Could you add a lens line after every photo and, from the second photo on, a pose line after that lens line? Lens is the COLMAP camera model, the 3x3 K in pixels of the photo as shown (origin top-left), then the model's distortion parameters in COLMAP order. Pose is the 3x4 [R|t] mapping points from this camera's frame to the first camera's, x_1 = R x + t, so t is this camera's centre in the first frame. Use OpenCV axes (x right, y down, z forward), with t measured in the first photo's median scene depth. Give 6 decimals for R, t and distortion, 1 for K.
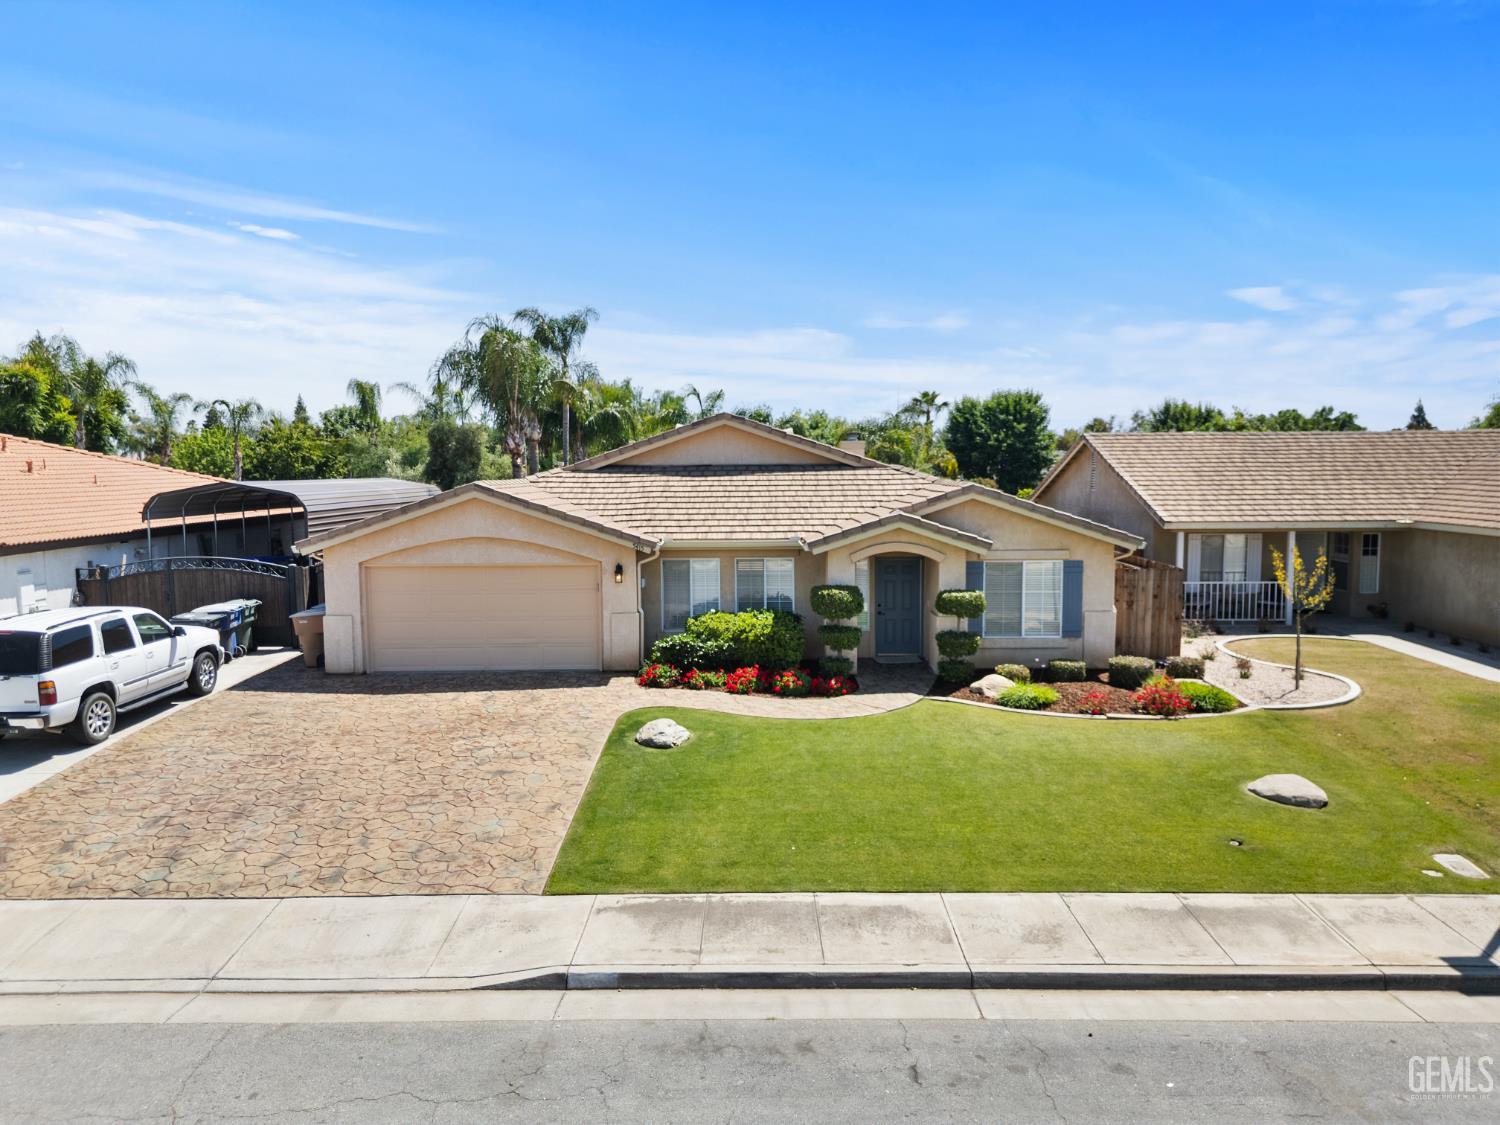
lens RADIAL K [[1057.5, 0, 753.2], [0, 1057.5, 552.0], [0, 0, 1]] dist [0.057080, -0.048150]
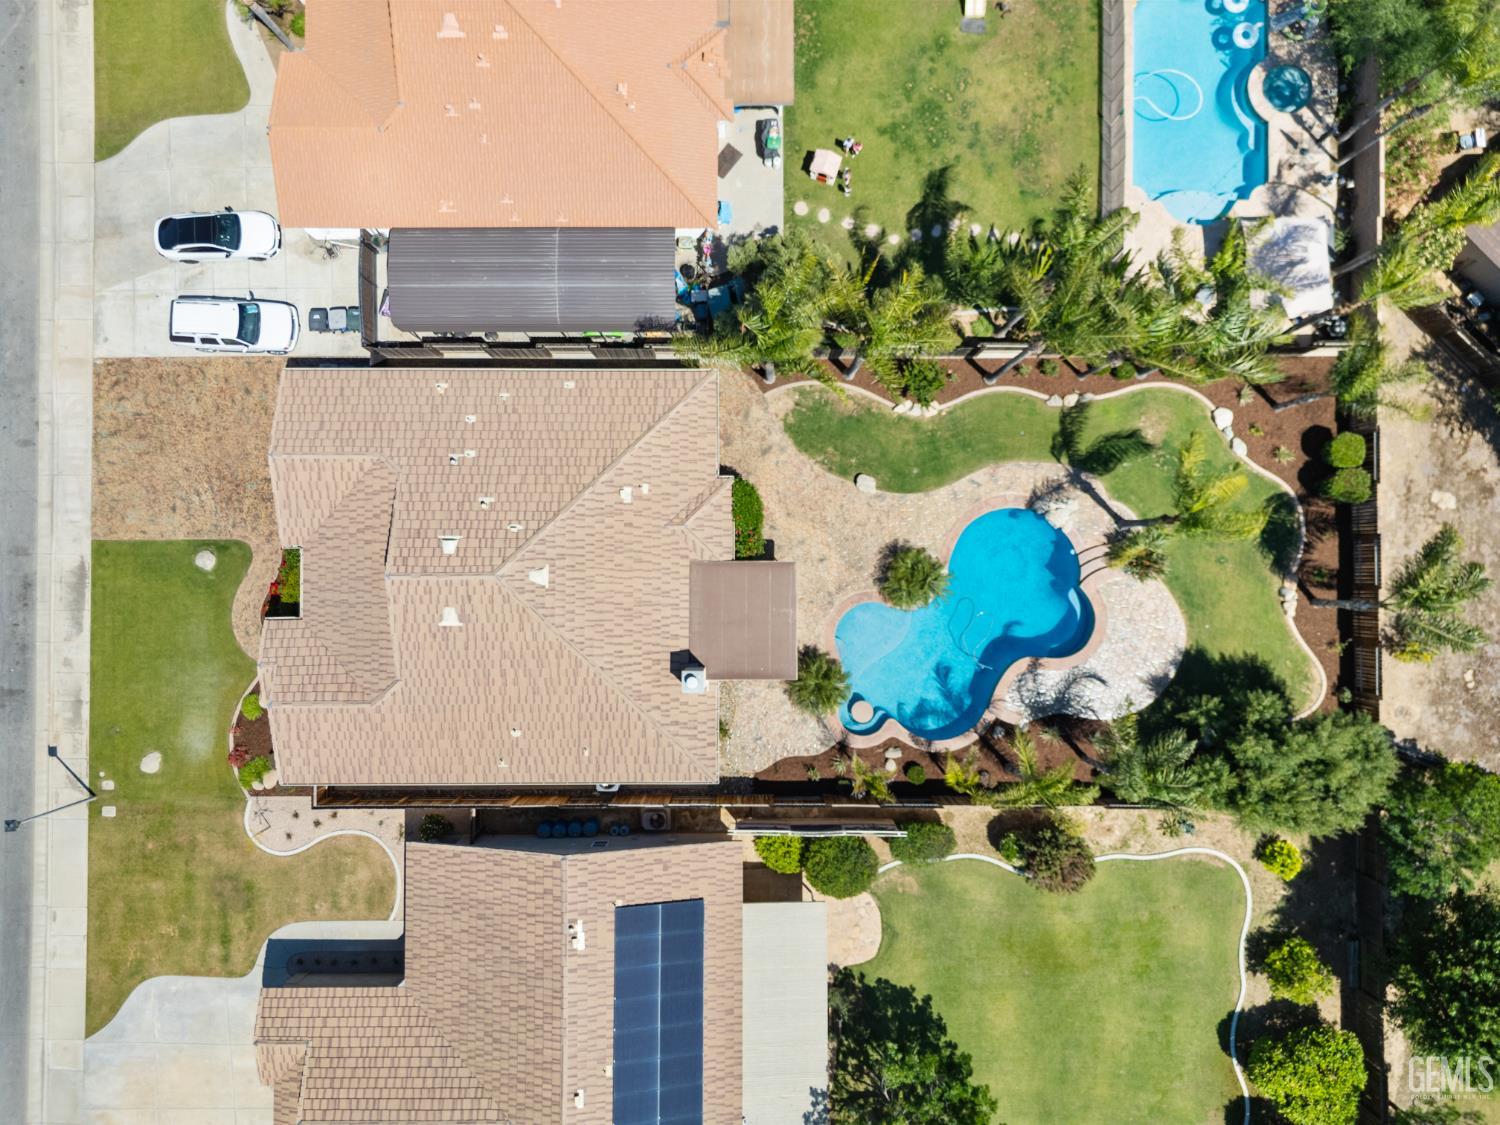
lens RADIAL K [[1057.5, 0, 753.2], [0, 1057.5, 552.0], [0, 0, 1]] dist [0.057080, -0.048150]
pose [[0.009492, 0.999941, -0.005282, -0.078267], [-0.074199, 0.005972, 0.997226, -2.675022], [0.997198, -0.009073, 0.074252, 2.212223]]
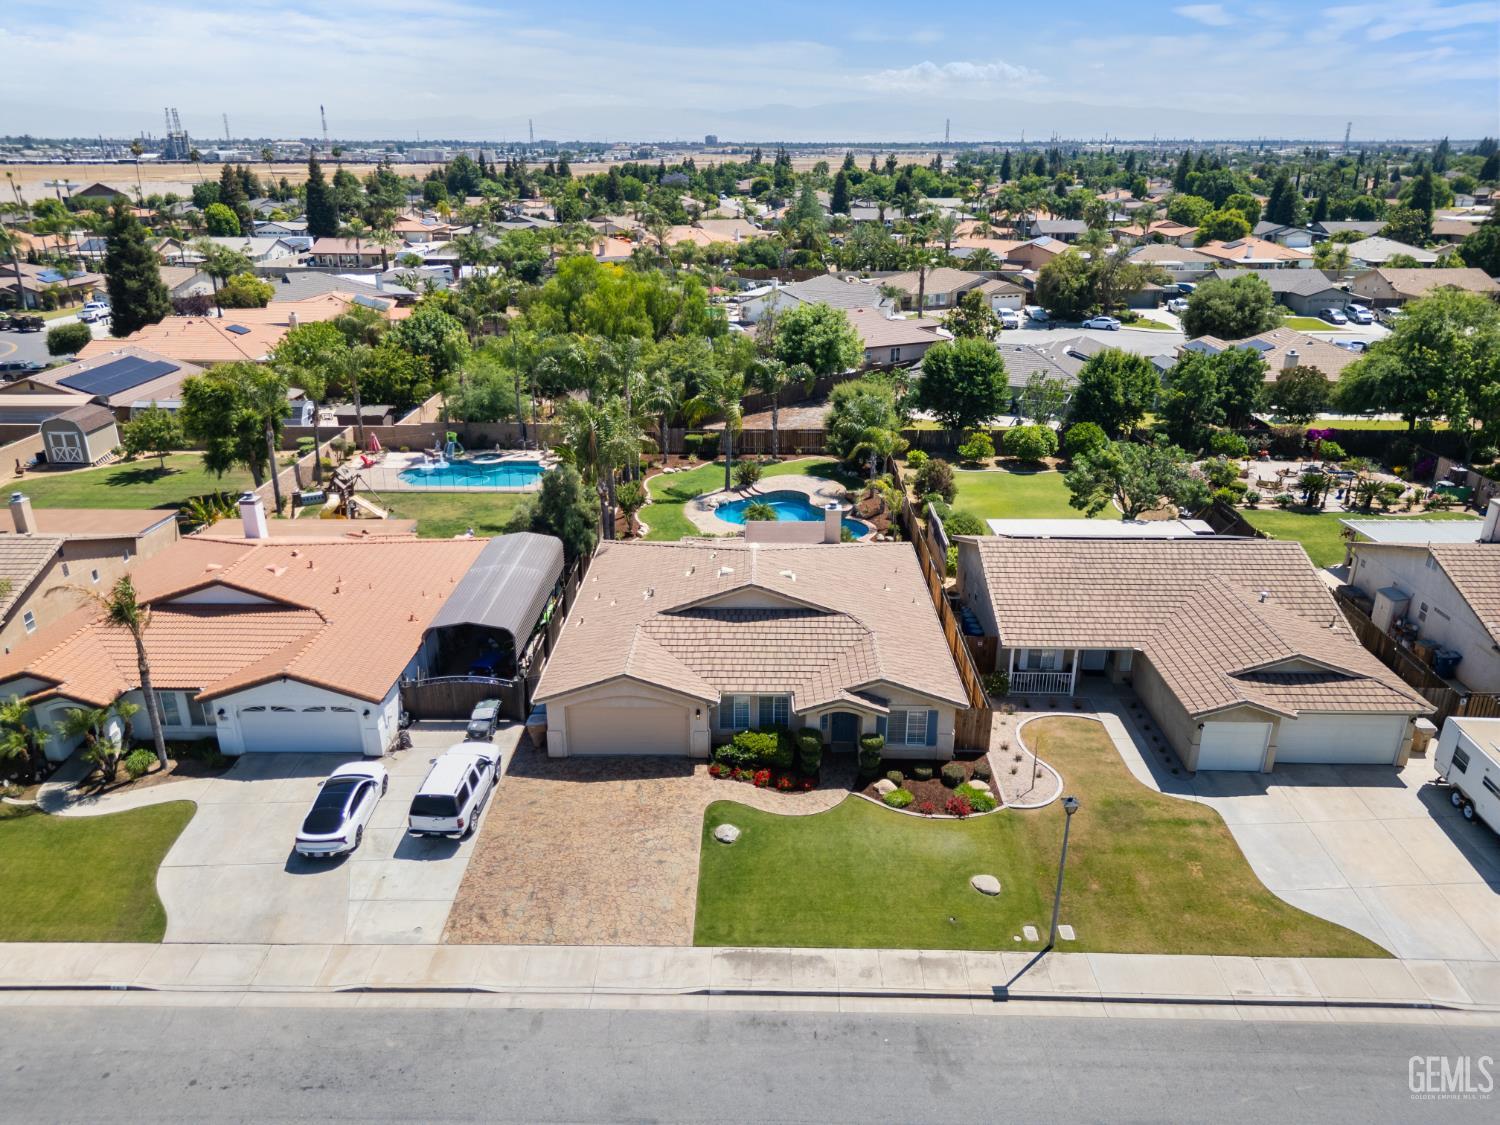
lens RADIAL K [[1057.5, 0, 753.2], [0, 1057.5, 552.0], [0, 0, 1]] dist [0.057080, -0.048150]
pose [[0.999939, 0.010462, -0.003417, -0.029309], [-0.009079, 0.959607, 0.281197, -1.029050], [0.006220, -0.281149, 0.959644, -0.978731]]
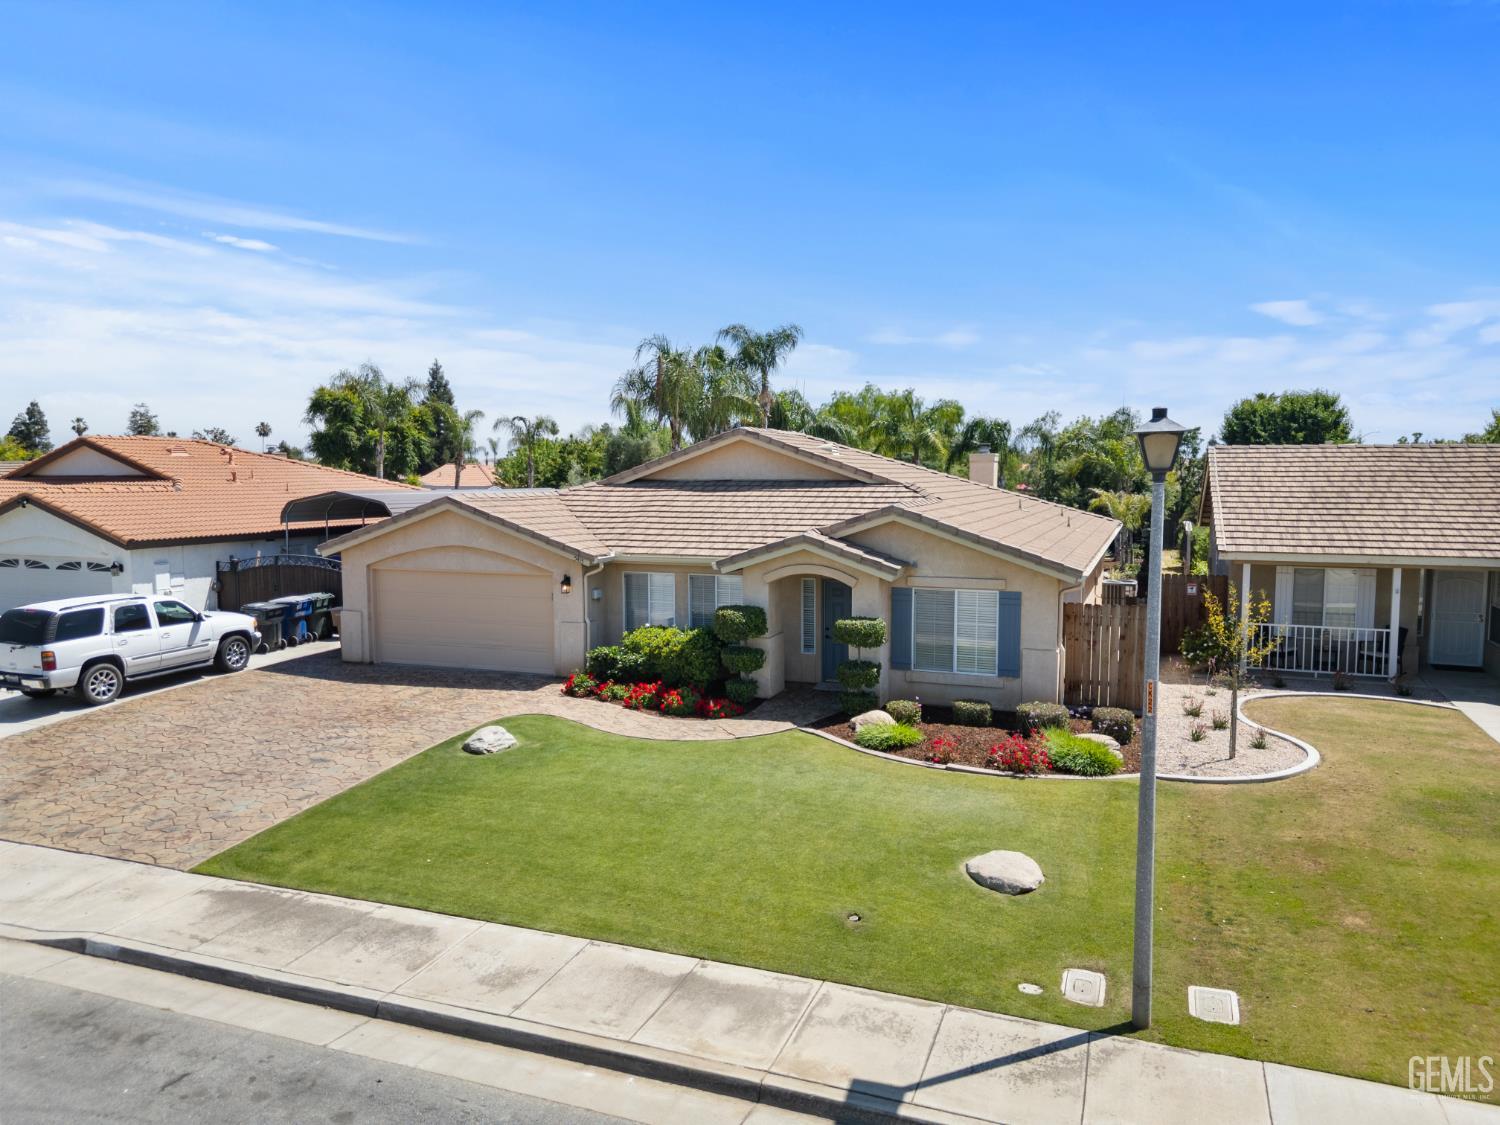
lens RADIAL K [[1057.5, 0, 753.2], [0, 1057.5, 552.0], [0, 0, 1]] dist [0.057080, -0.048150]
pose [[0.936722, 0.032257, -0.348584, 0.521730], [-0.034850, 0.999392, -0.001167, -0.021386], [0.348334, 0.013241, 0.937277, 0.108590]]
